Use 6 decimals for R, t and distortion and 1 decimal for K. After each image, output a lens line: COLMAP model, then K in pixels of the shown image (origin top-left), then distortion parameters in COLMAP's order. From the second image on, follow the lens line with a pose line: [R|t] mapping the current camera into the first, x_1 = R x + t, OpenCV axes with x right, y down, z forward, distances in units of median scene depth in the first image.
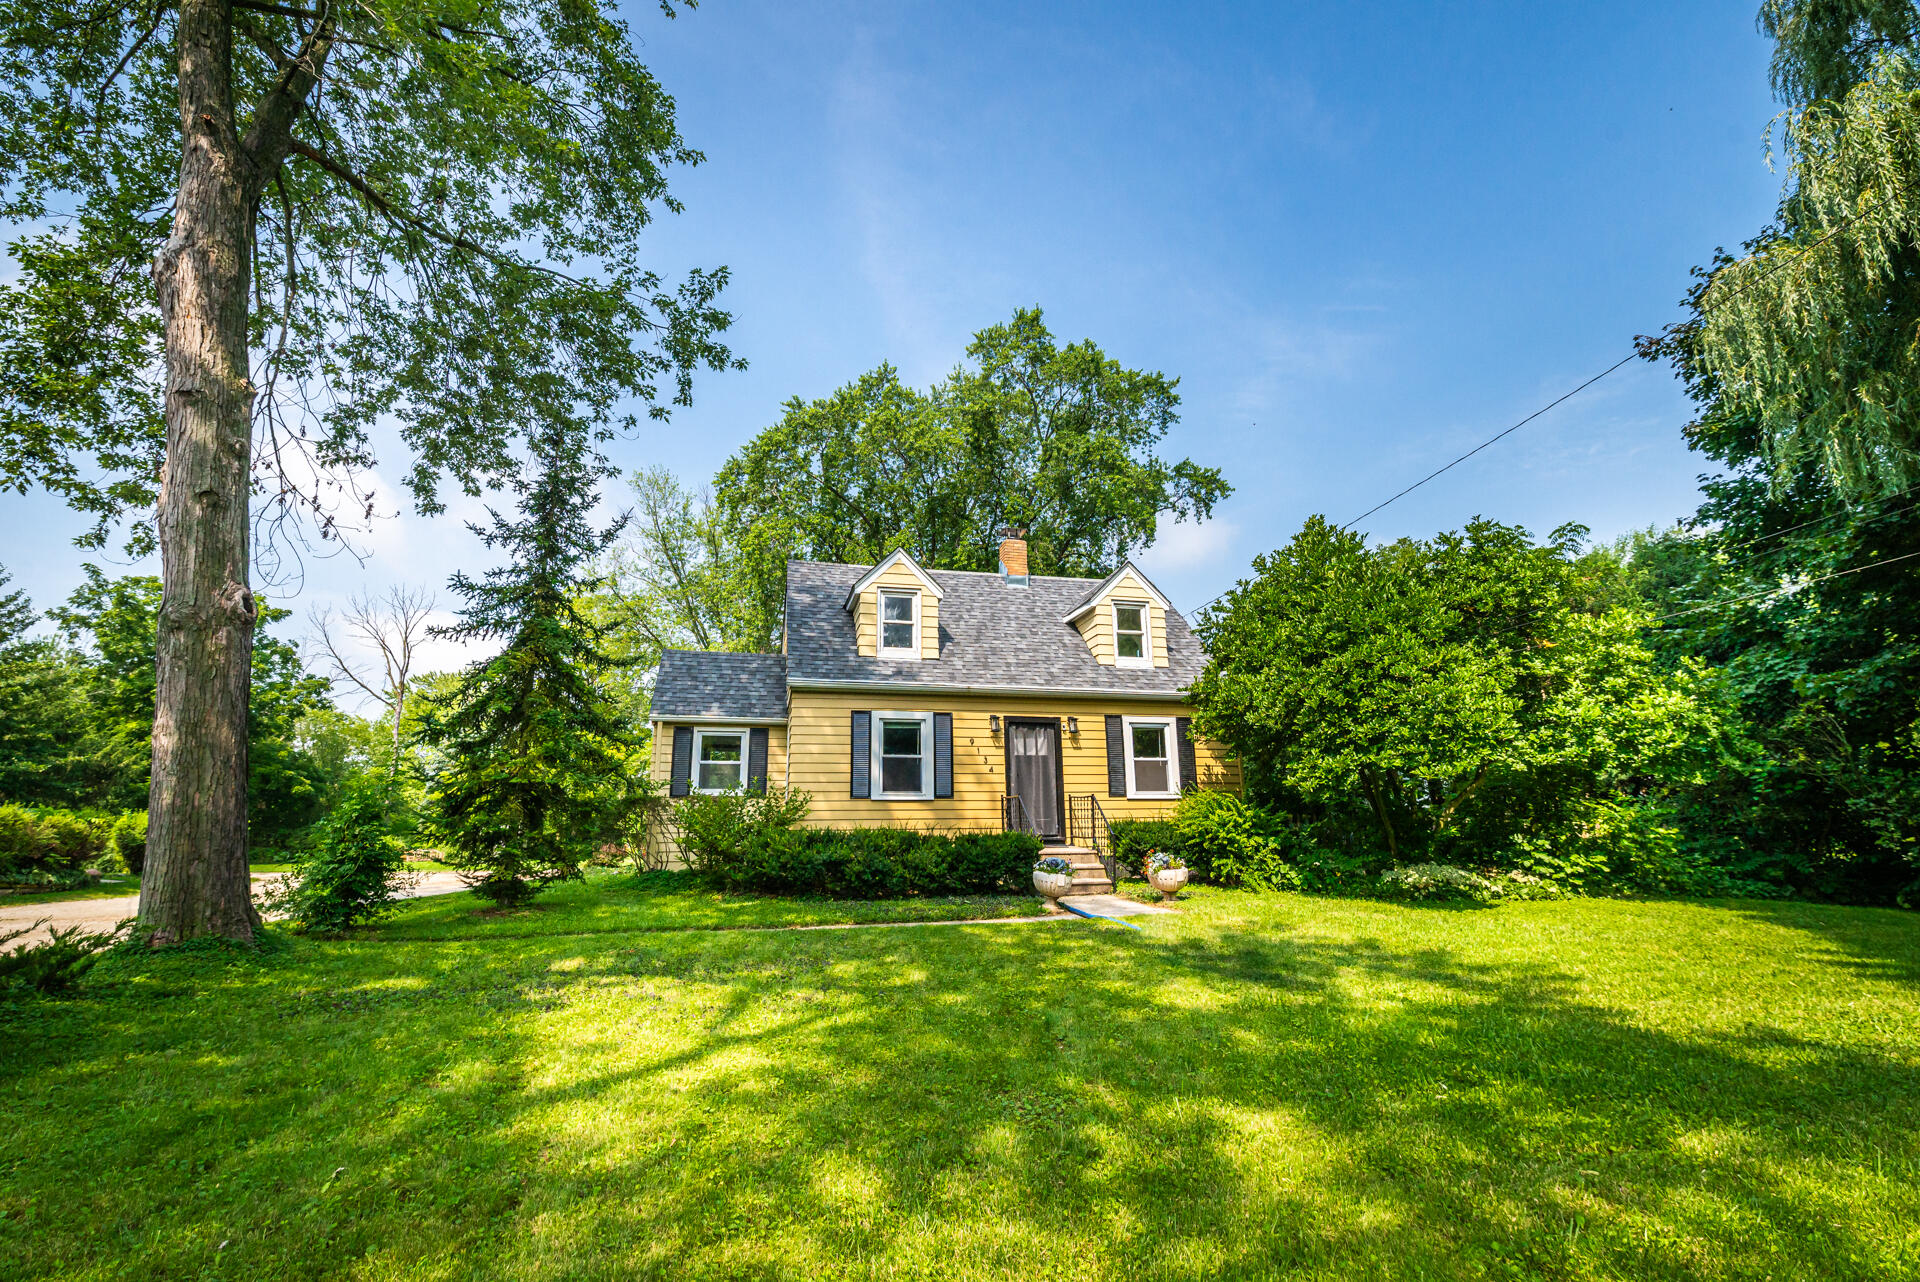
lens RADIAL K [[828.4, 0, 947.5], [0, 828.4, 638.2], [0, 0, 1]] dist [-0.013067, -0.006161]
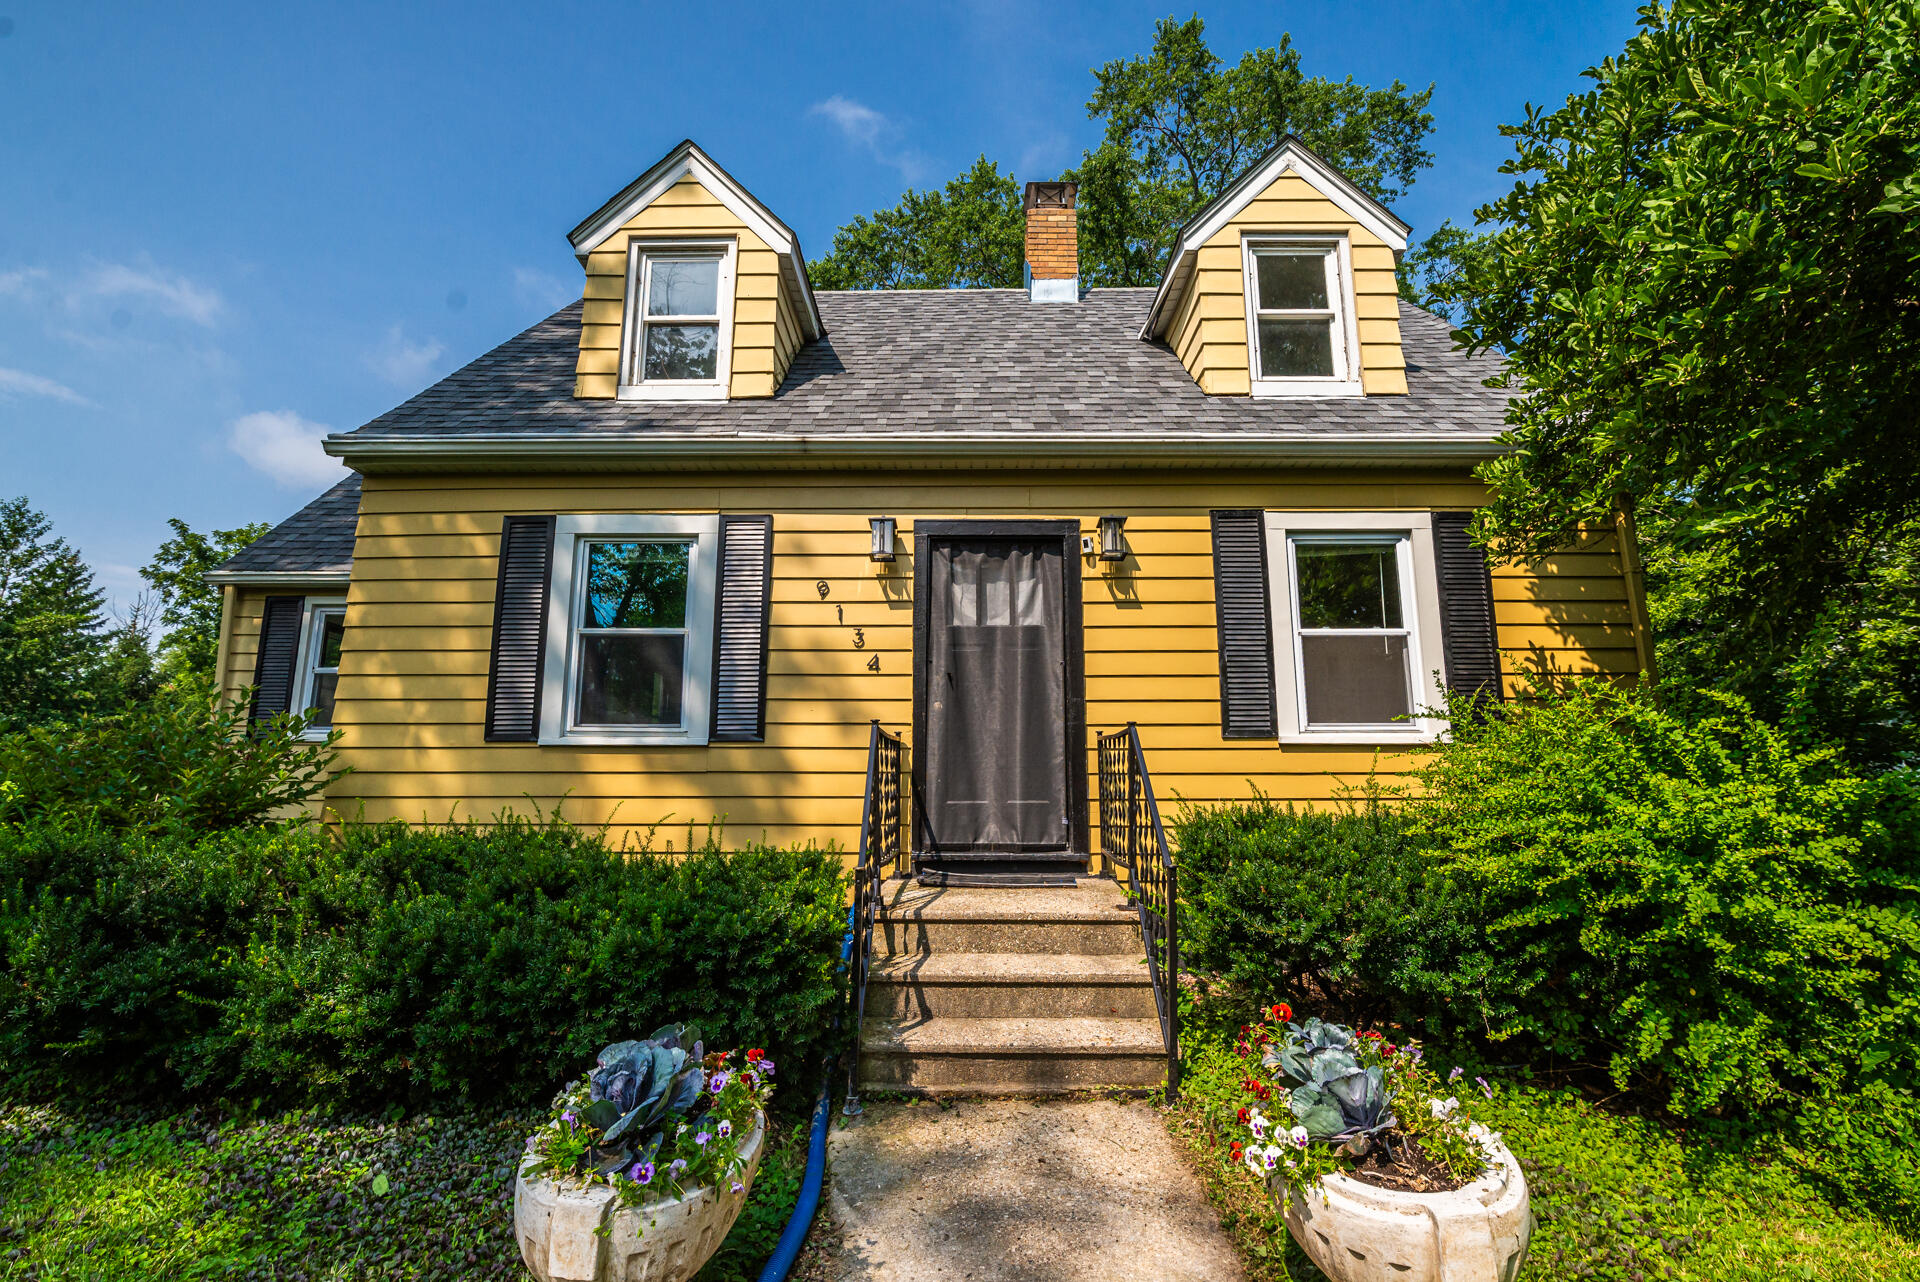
lens RADIAL K [[828.4, 0, 971.6], [0, 828.4, 655.4], [0, 0, 1]] dist [-0.013067, -0.006161]
pose [[0.969473, -0.029886, -0.243370, 0.177421], [0.043699, 0.997714, 0.051557, 0.133646], [0.241273, -0.060618, 0.968562, 0.637358]]
